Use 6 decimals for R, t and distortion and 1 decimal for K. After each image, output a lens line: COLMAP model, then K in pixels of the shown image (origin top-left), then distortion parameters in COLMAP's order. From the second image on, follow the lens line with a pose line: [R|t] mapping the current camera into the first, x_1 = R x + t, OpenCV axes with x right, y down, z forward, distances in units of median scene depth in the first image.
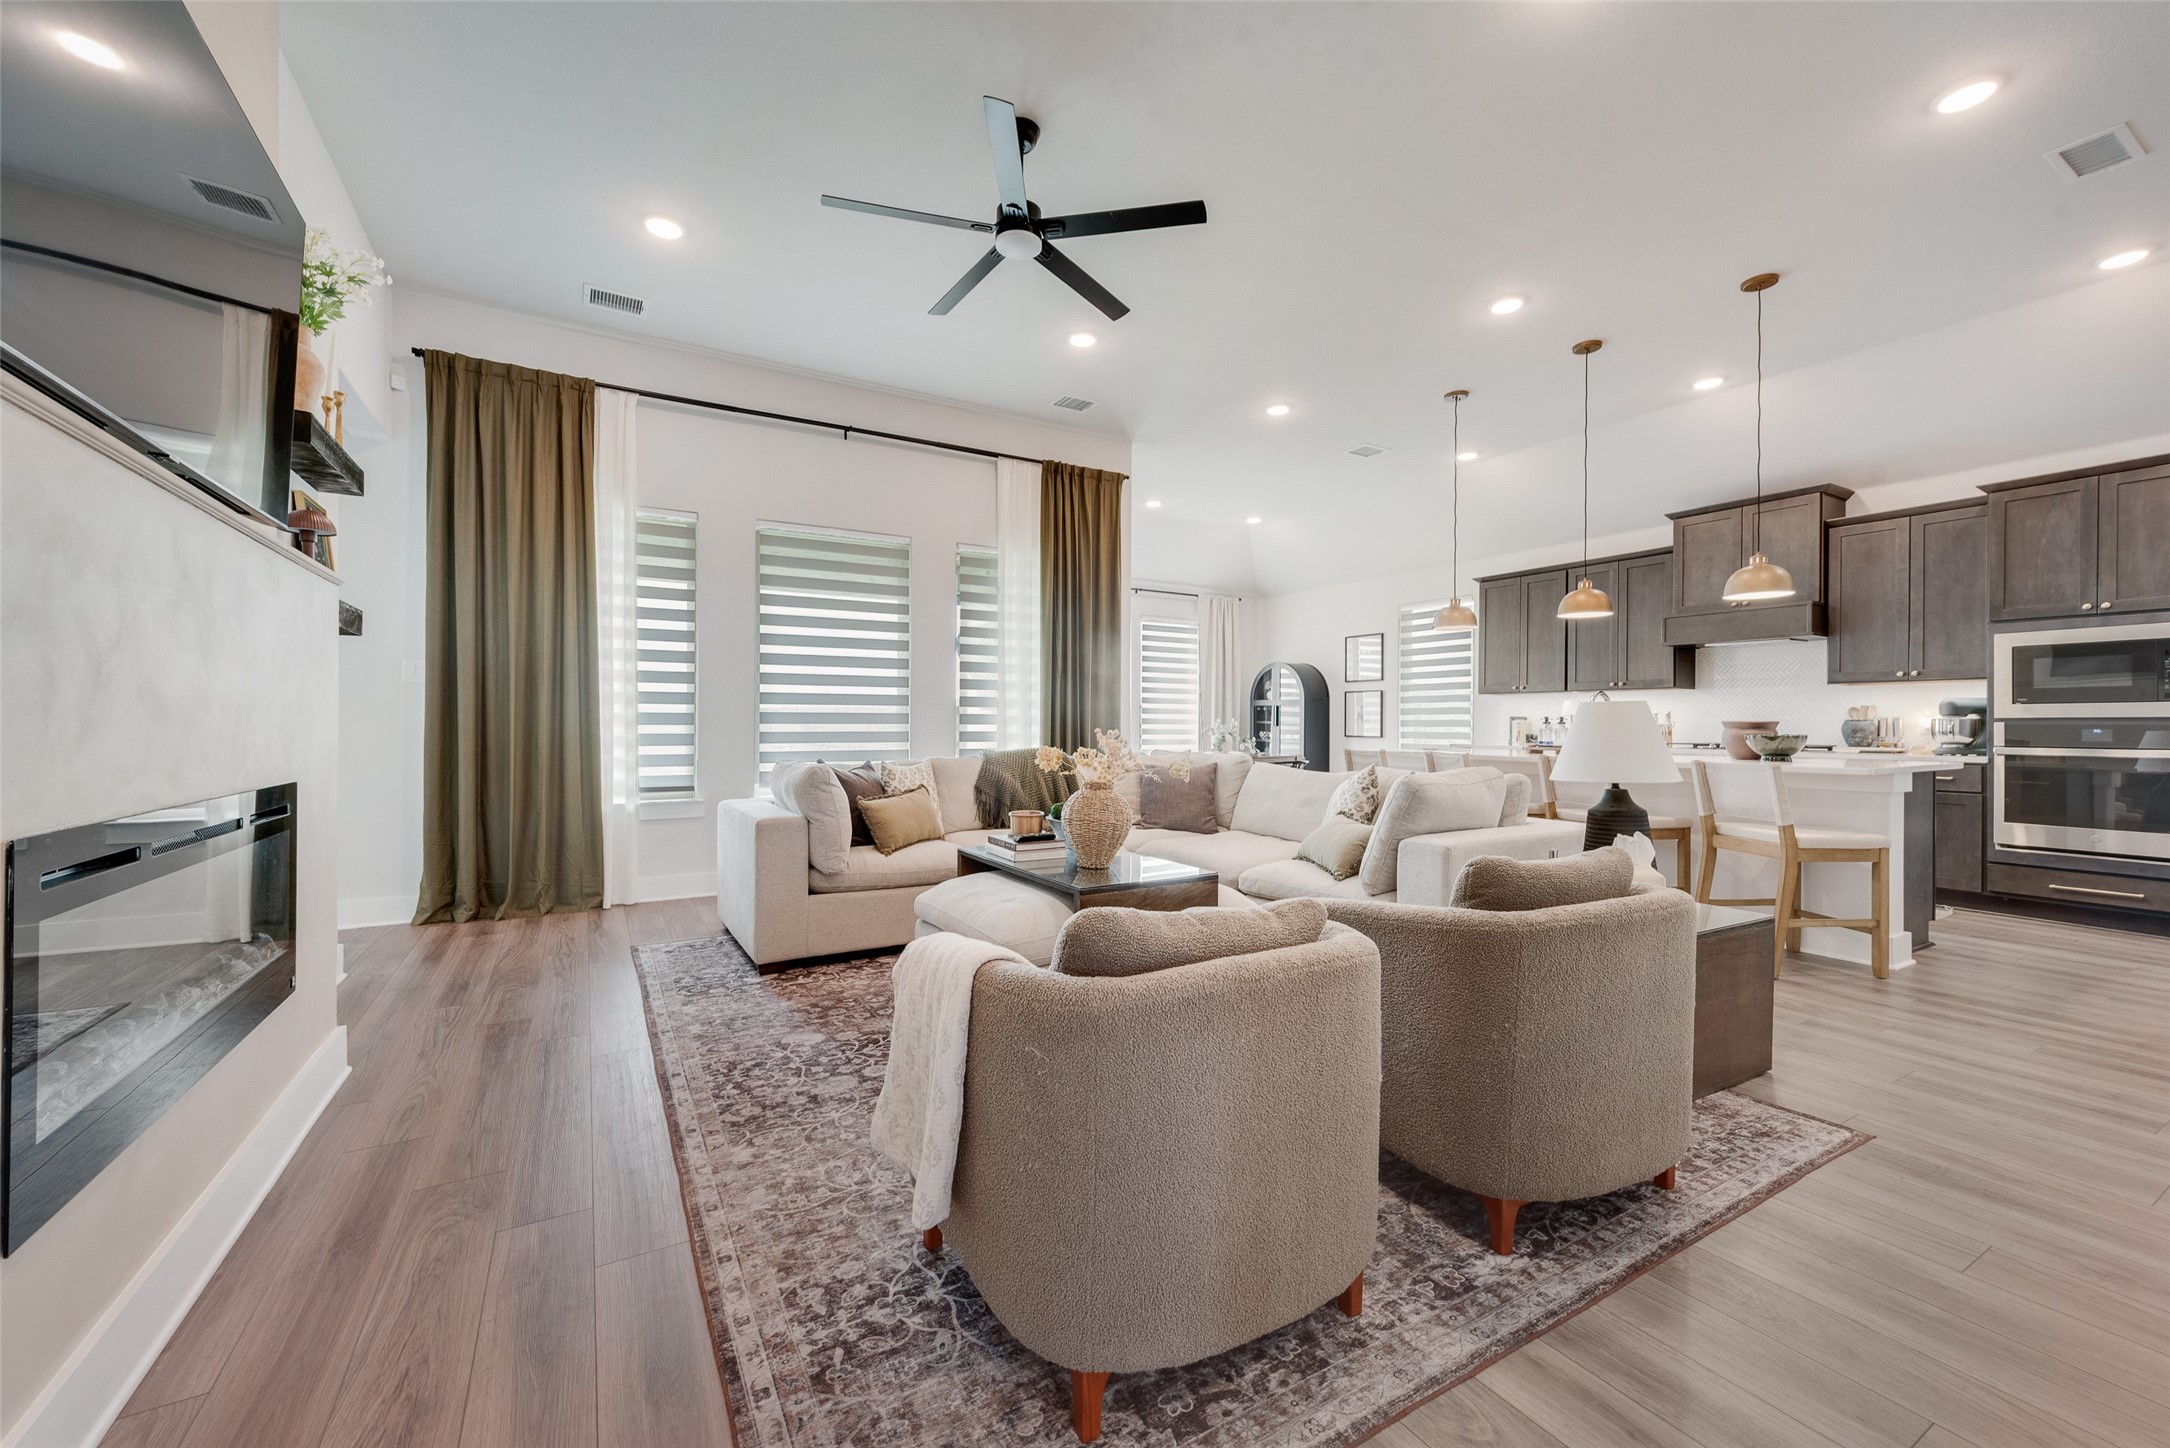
lens RADIAL K [[851.4, 0, 1072.3], [0, 851.4, 726.9], [0, 0, 1]] dist [0.000269, -0.000030]
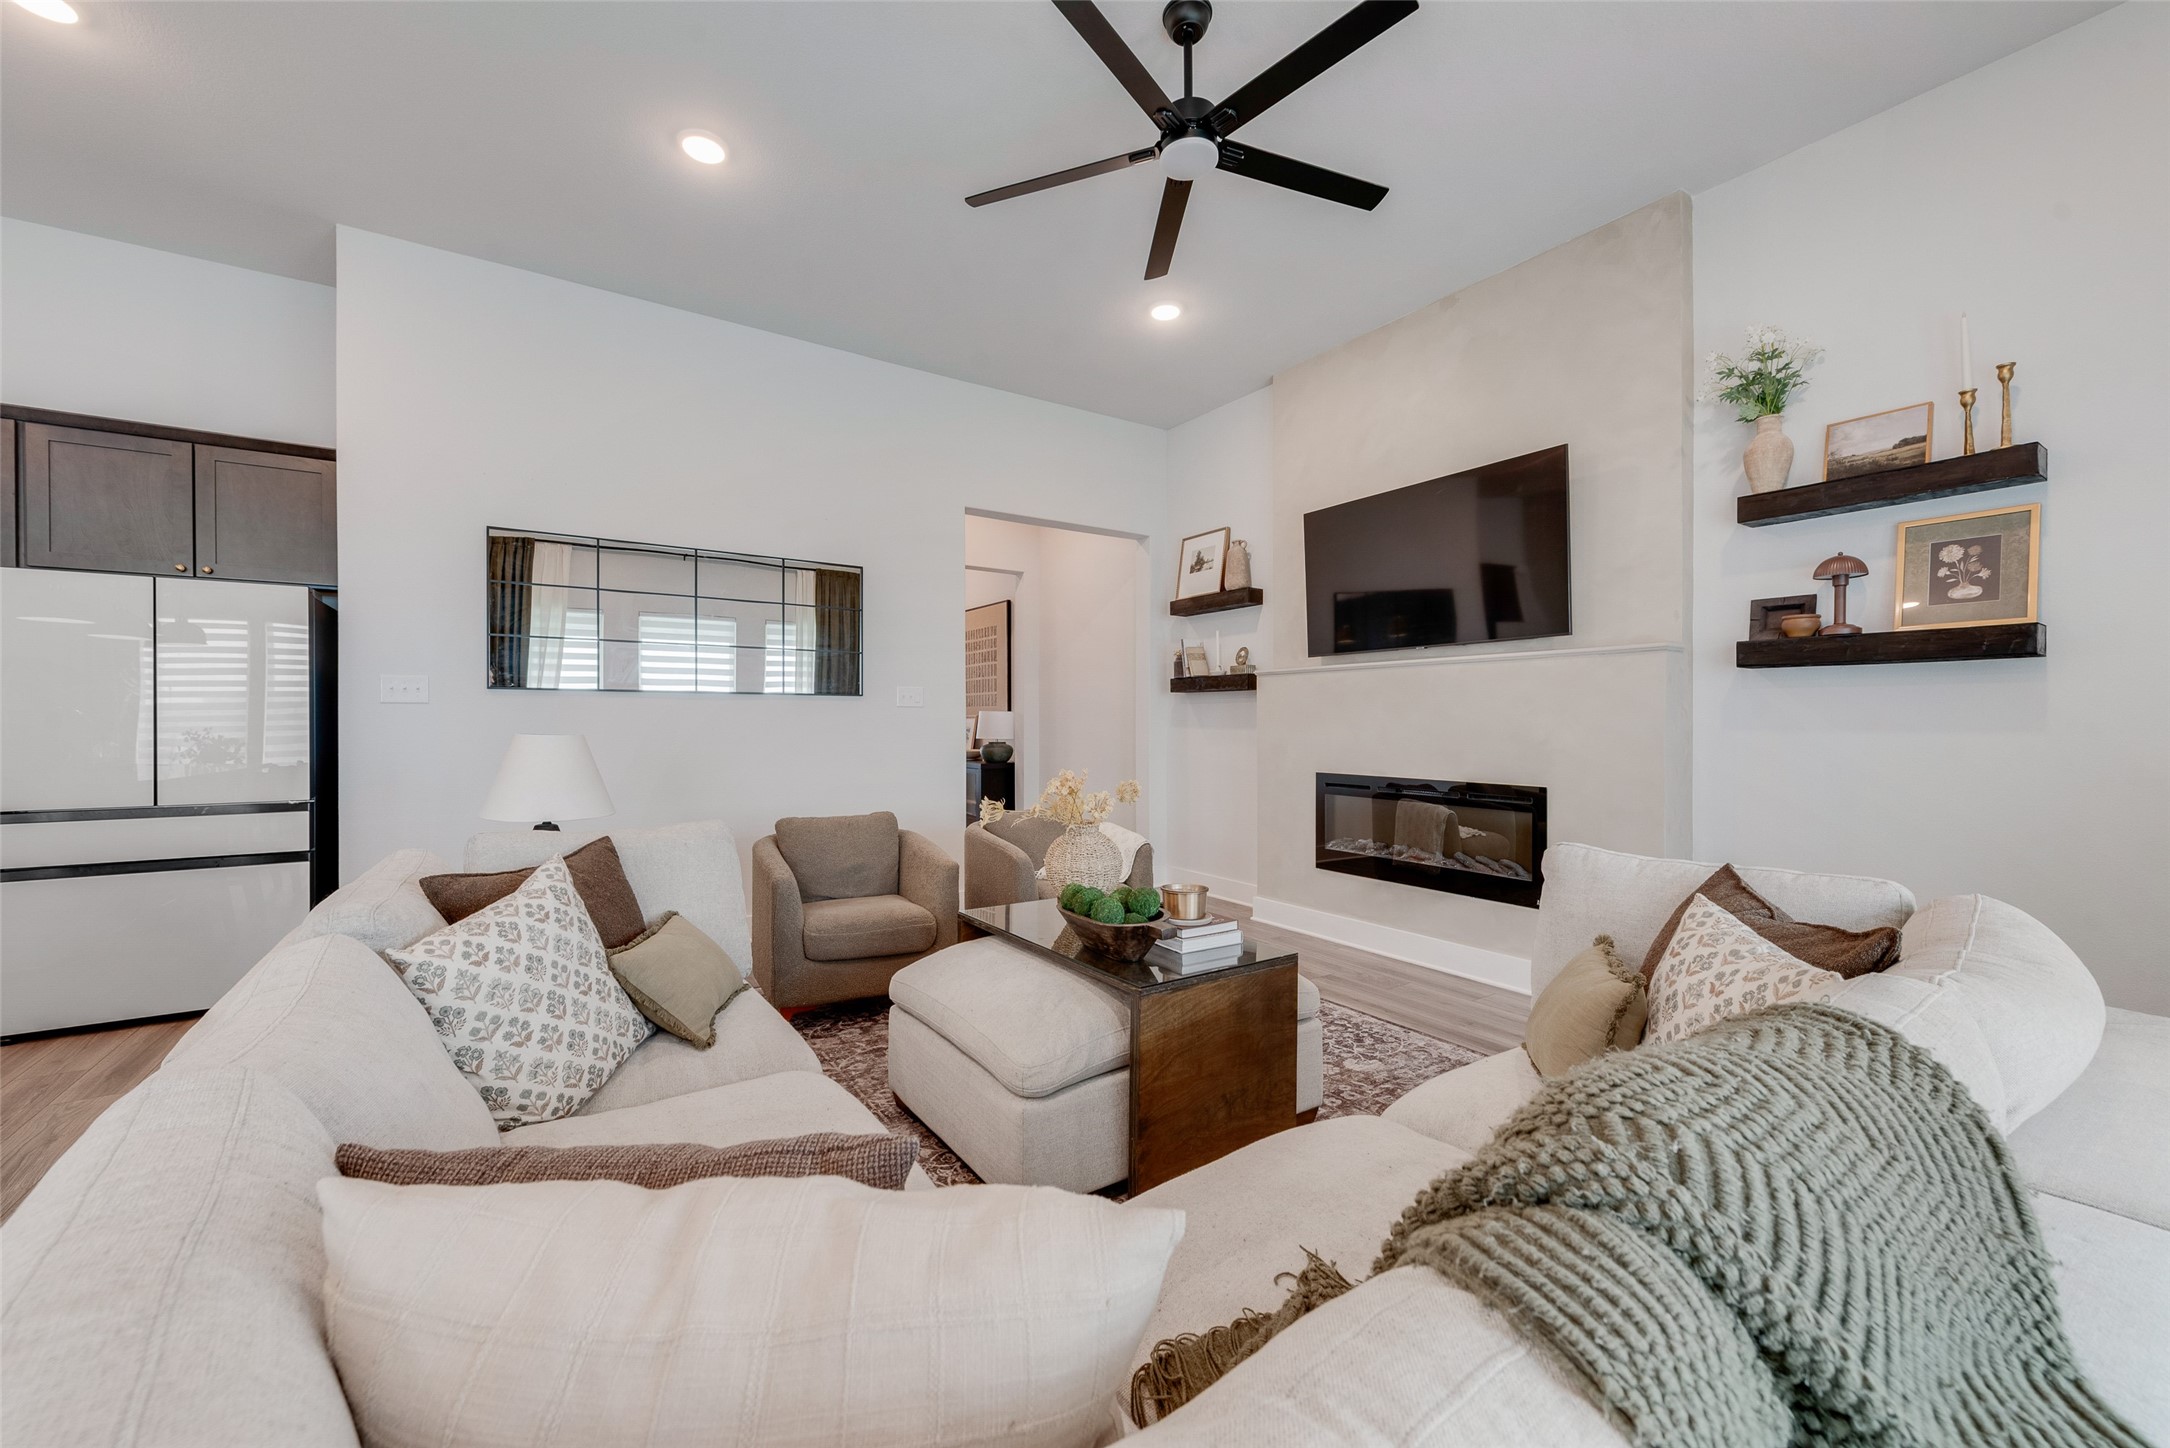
lens RADIAL K [[838.8, 0, 1080.7], [0, 838.8, 731.0], [0, 0, 1]] dist [-0.000377, -0.000115]
pose [[-0.997260, -0.004850, -0.073813, 0.116216], [-0.005831, 0.999898, 0.013073, -0.055123], [0.073742, 0.013468, -0.997186, 2.228348]]
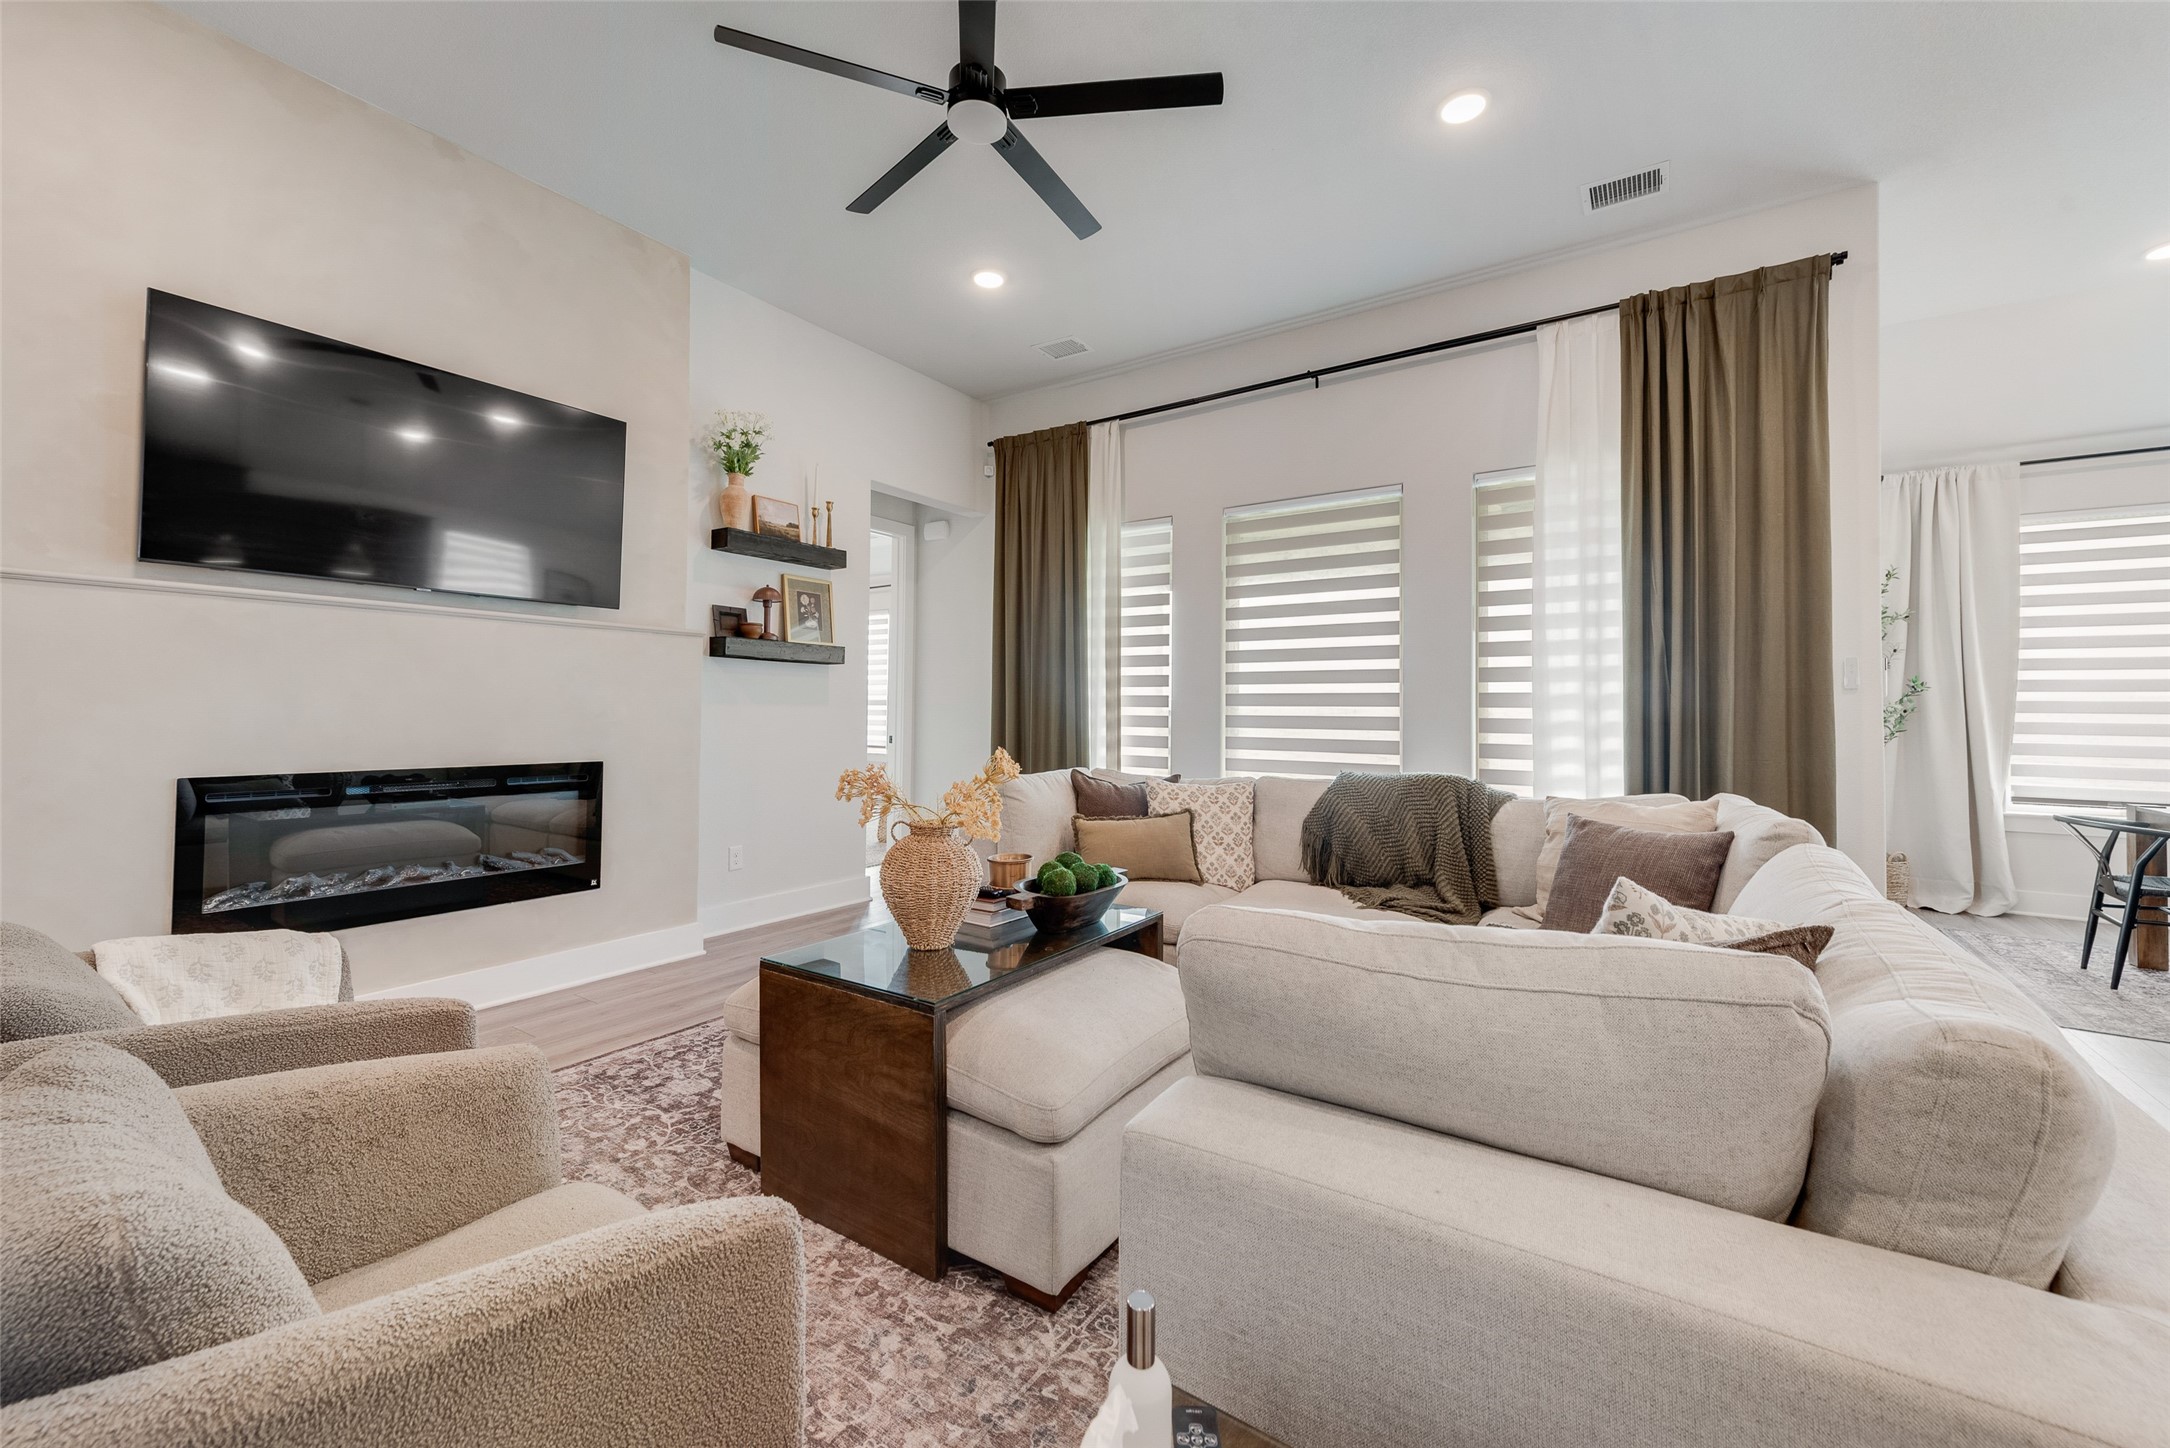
lens RADIAL K [[858.7, 0, 1062.1], [0, 858.7, 693.7], [0, 0, 1]] dist [0.000309, 0.000073]
pose [[0.428253, -0.019088, -0.903457, 0.841298], [-0.012032, 0.999568, -0.026822, -0.028434], [0.903579, 0.022357, 0.427838, 0.935949]]
